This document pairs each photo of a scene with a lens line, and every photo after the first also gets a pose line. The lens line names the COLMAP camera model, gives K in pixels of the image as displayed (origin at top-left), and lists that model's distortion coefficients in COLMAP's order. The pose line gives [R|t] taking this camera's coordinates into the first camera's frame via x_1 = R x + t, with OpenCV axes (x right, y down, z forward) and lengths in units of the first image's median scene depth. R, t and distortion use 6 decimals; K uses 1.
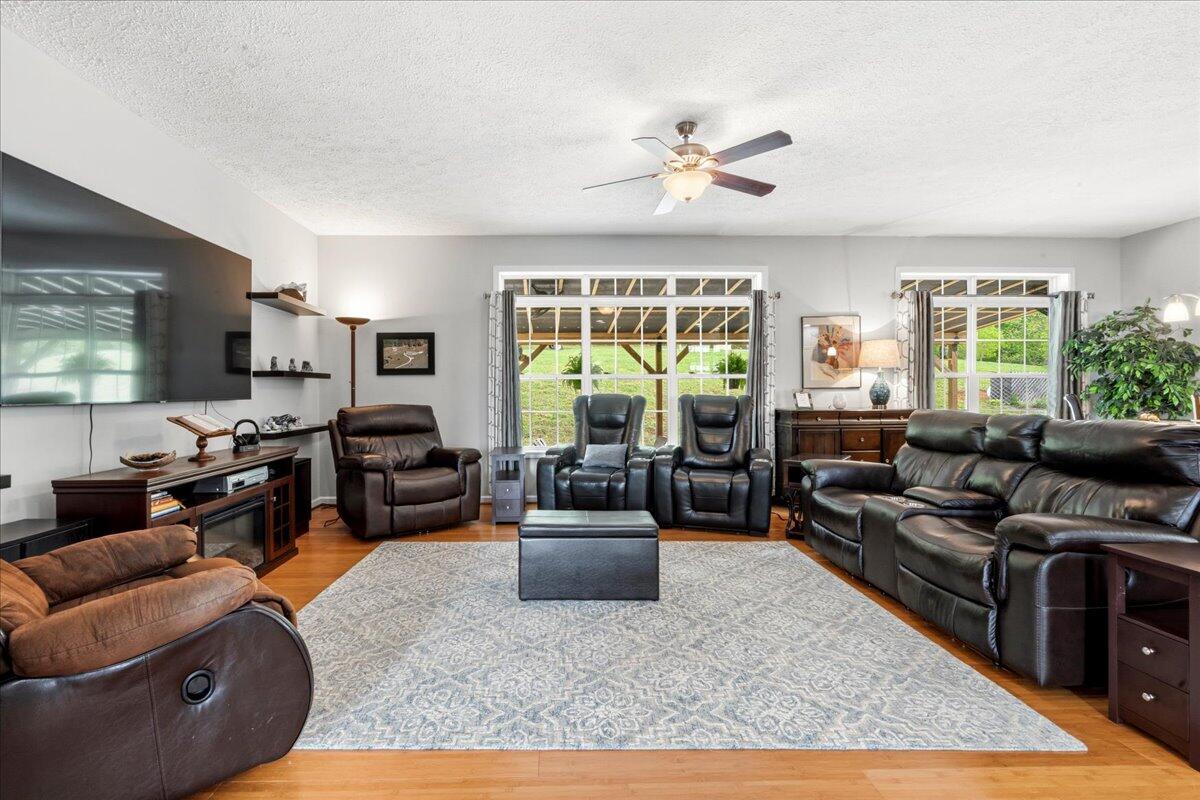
lens RADIAL K [[558.7, 0, 587.7], [0, 558.7, 399.7], [0, 0, 1]] dist [0.002468, -0.000442]
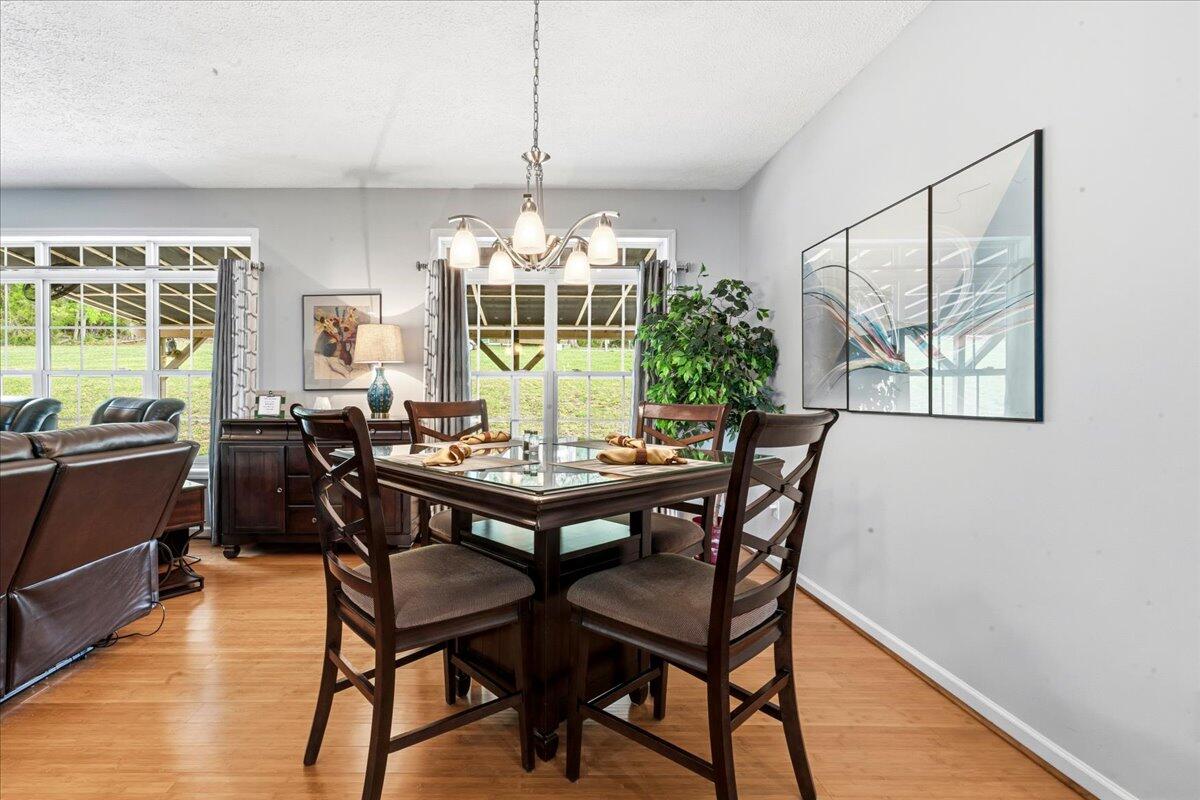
lens RADIAL K [[558.7, 0, 596.1], [0, 558.7, 401.5], [0, 0, 1]] dist [0.002468, -0.000442]
pose [[0.999352, 0.003902, -0.035783, 0.857271], [-0.003240, 0.999823, 0.018528, -0.020986], [0.035849, -0.018400, 0.999188, 0.269618]]
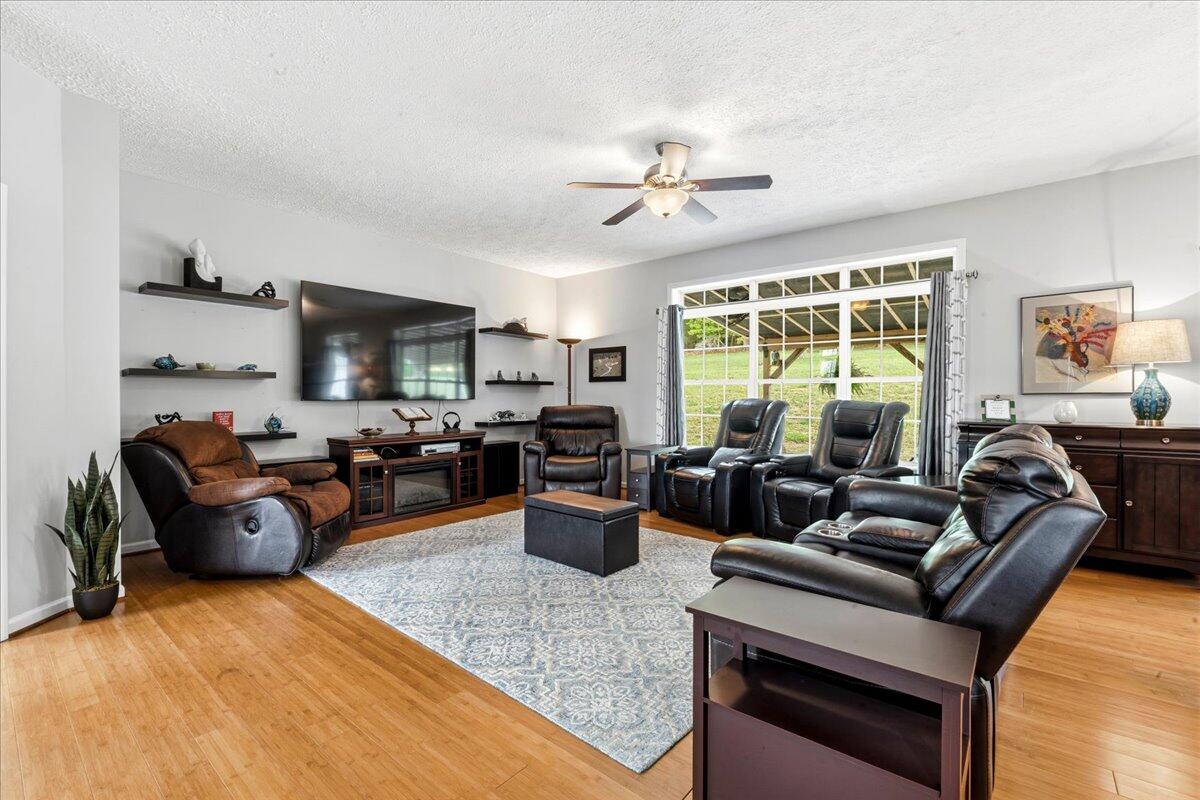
lens RADIAL K [[558.7, 0, 597.3], [0, 558.7, 400.9], [0, 0, 1]] dist [0.002468, -0.000442]
pose [[0.733890, 0.013768, -0.679129, 0.505449], [-0.015071, 0.999878, 0.003984, -0.006150], [0.679101, 0.007311, 0.734008, 0.078634]]
